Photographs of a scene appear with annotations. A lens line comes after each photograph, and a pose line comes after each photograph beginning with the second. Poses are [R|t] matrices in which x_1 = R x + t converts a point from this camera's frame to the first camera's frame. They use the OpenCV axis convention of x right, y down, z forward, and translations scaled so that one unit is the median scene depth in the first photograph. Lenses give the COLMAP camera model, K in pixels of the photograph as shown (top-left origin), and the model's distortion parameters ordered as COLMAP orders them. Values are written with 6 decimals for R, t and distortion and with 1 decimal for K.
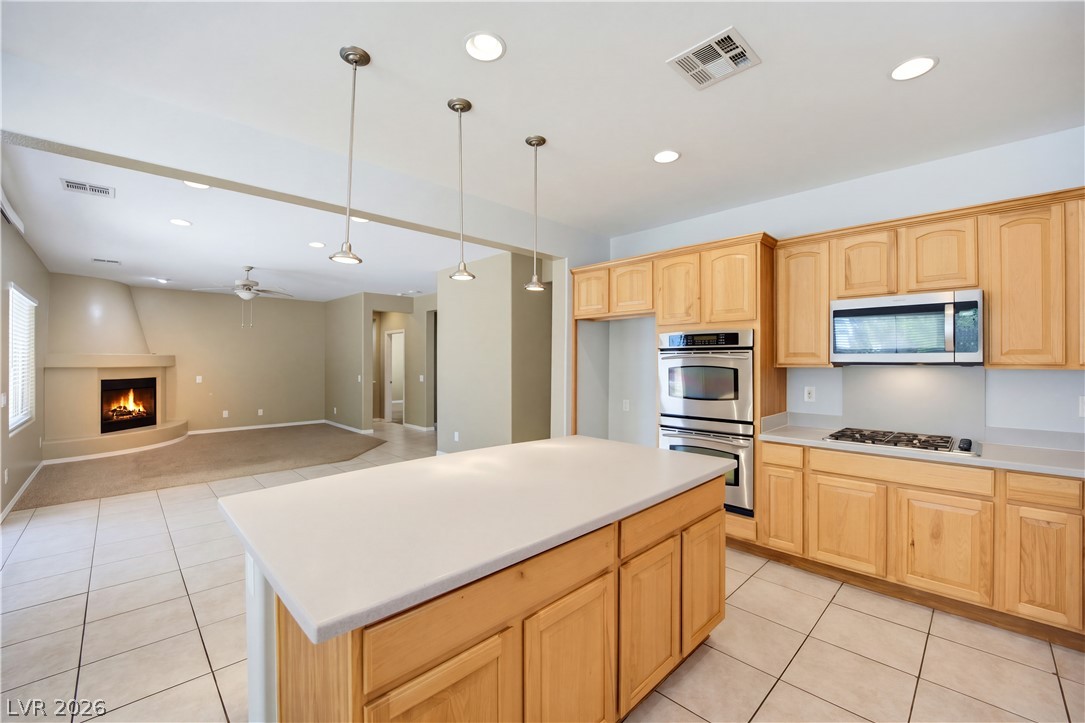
lens RADIAL K [[441.6, 0, 542.0], [0, 441.6, 358.3], [0, 0, 1]] dist [-0.021735, 0.000492]
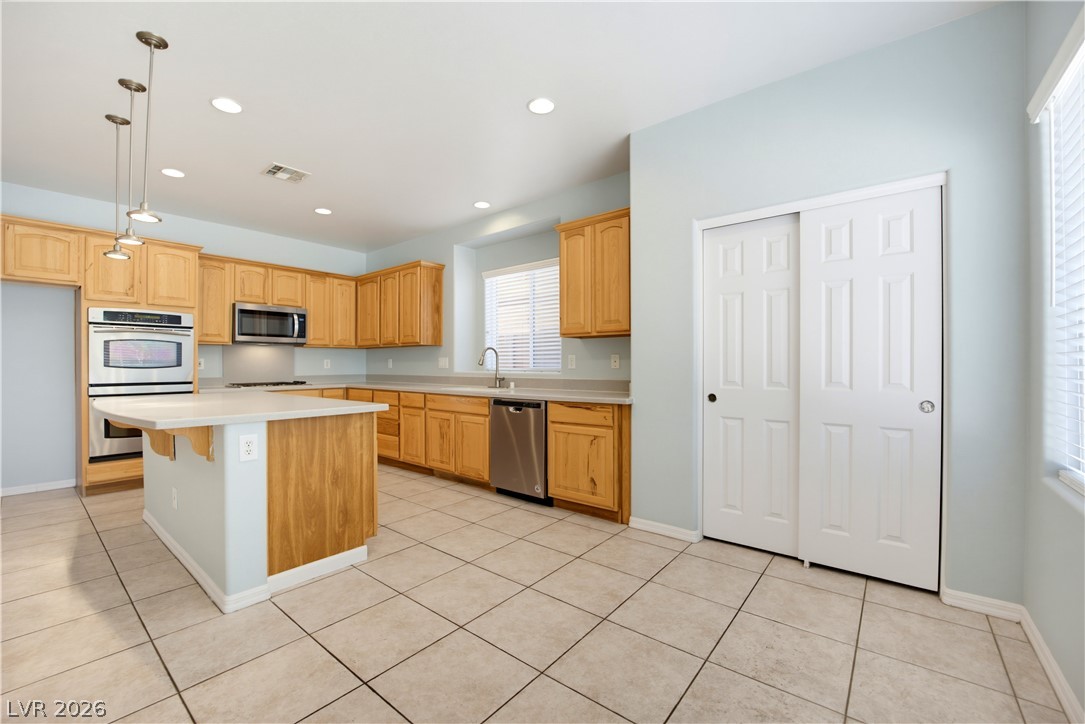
lens RADIAL K [[441.6, 0, 535.1], [0, 441.6, 364.8], [0, 0, 1]] dist [-0.021735, 0.000492]
pose [[-0.105039, -0.001351, 0.994467, -0.601493], [-0.002792, 0.999996, 0.001063, 0.053320], [-0.994464, -0.002665, -0.105042, 0.046619]]
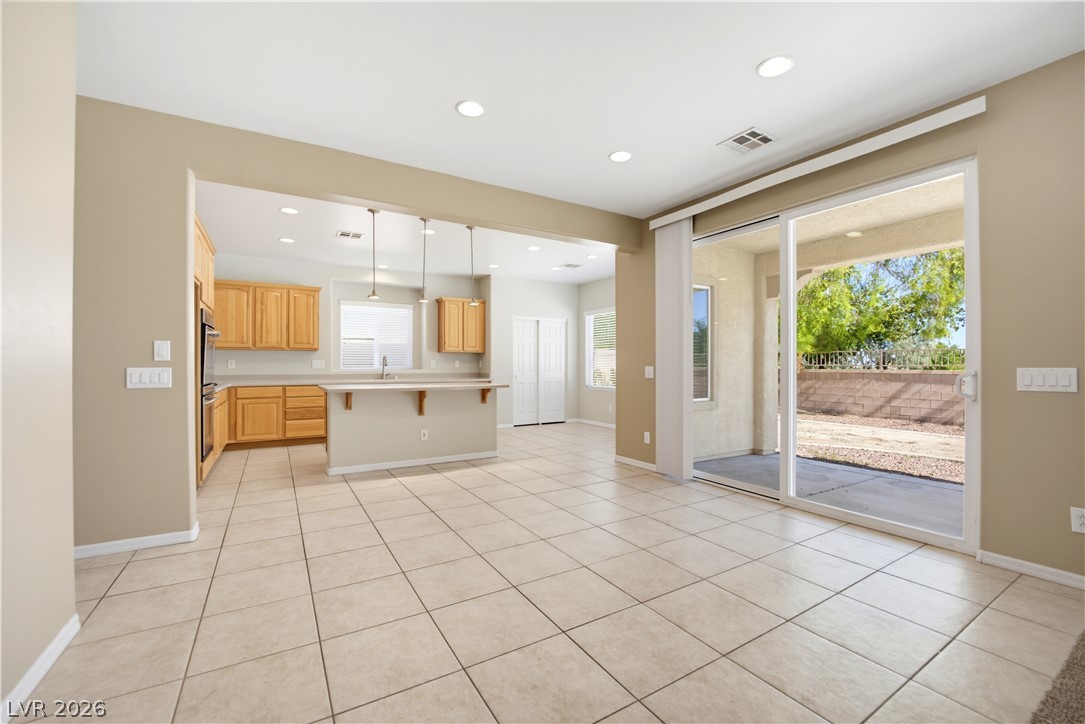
lens RADIAL K [[441.6, 0, 536.2], [0, 441.6, 365.3], [0, 0, 1]] dist [-0.021735, 0.000492]
pose [[-0.971314, 0.000185, 0.237799, -0.533663], [-0.001243, 0.999982, -0.005855, 0.060693], [-0.237796, -0.005983, -0.971297, 1.291783]]
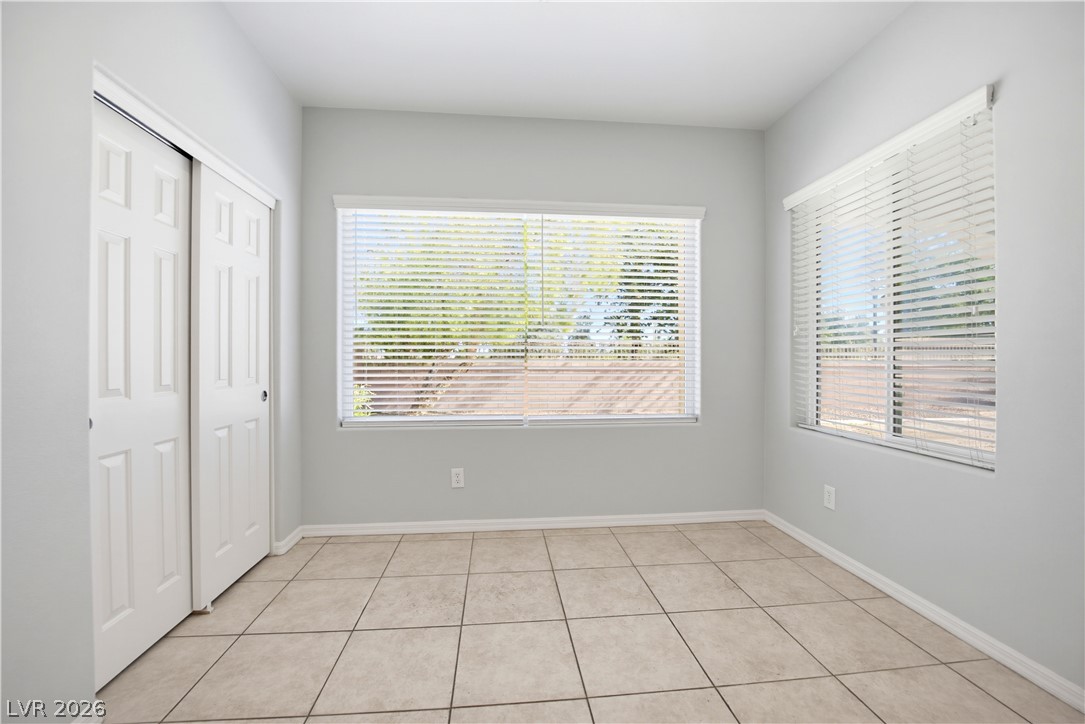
lens RADIAL K [[441.6, 0, 537.7], [0, 441.6, 357.3], [0, 0, 1]] dist [-0.021735, 0.000492]
pose [[-0.631863, -0.000606, -0.775080, -0.053367], [0.005378, 0.999972, -0.005165, 0.054415], [0.775061, -0.007432, -0.631843, 0.163420]]
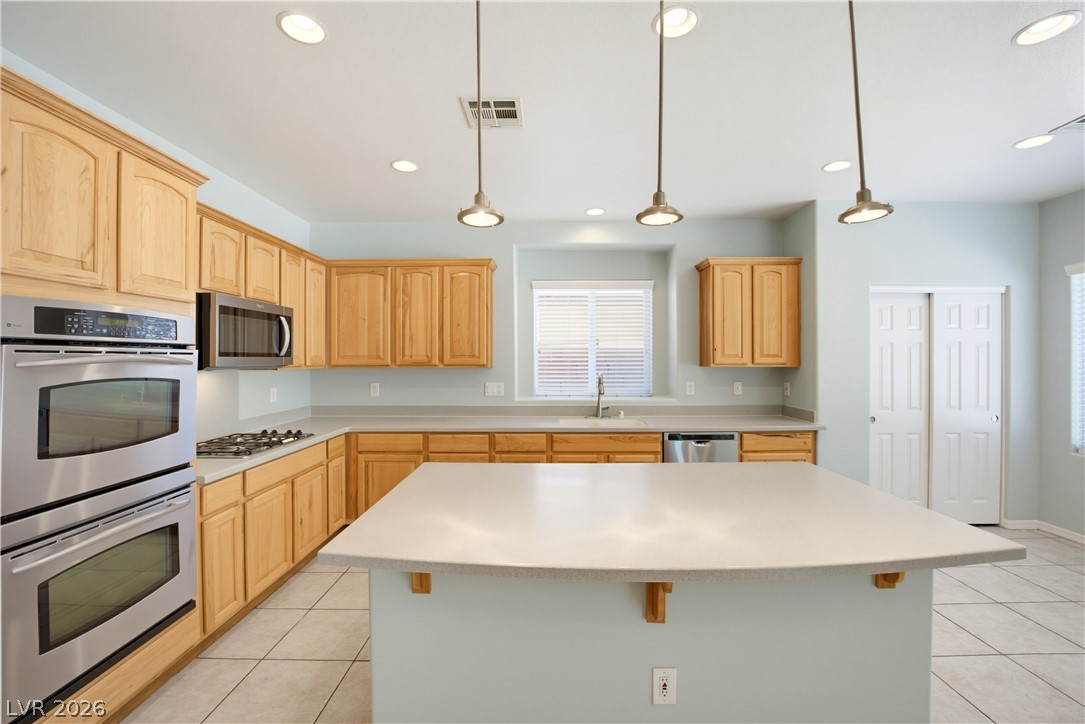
lens RADIAL K [[441.6, 0, 544.4], [0, 441.6, 360.6], [0, 0, 1]] dist [-0.021735, 0.000492]
pose [[-0.711004, -0.001973, 0.703186, -0.204562], [-0.001972, 0.999998, 0.000812, -0.002727], [-0.703186, -0.000809, -0.711006, 0.661338]]
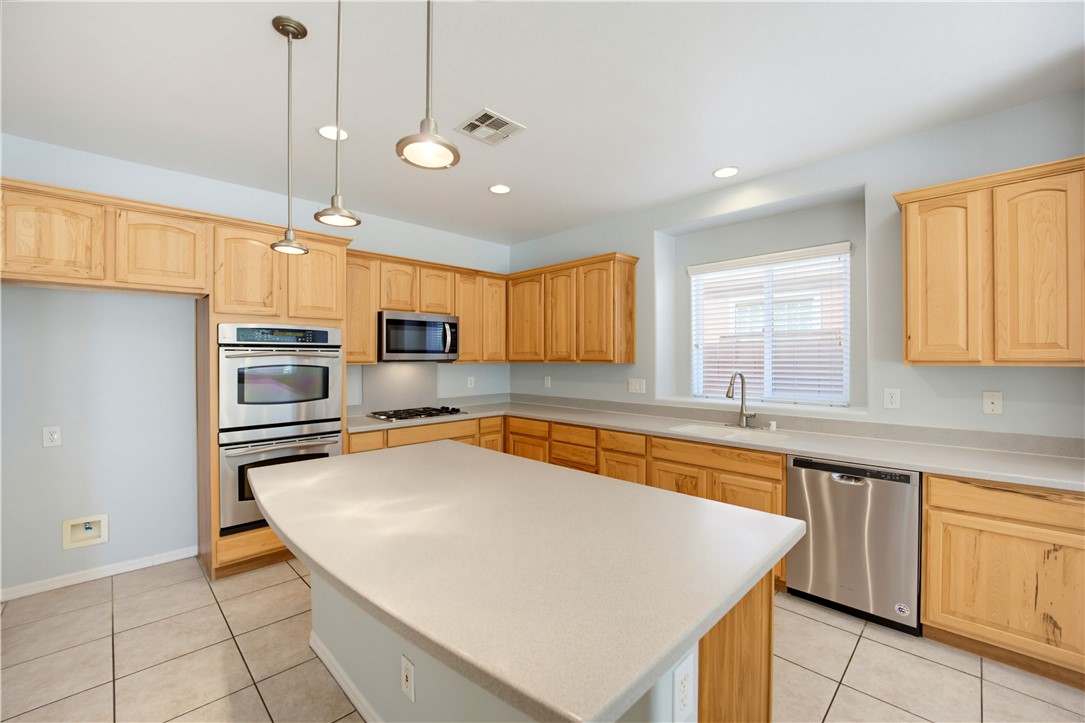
lens RADIAL K [[441.6, 0, 544.0], [0, 441.6, 357.0], [0, 0, 1]] dist [-0.021735, 0.000492]
pose [[-0.011414, 0.000771, 0.999935, -0.343994], [-0.002135, 0.999997, -0.000796, 0.000550], [-0.999933, -0.002143, -0.011413, 0.321590]]
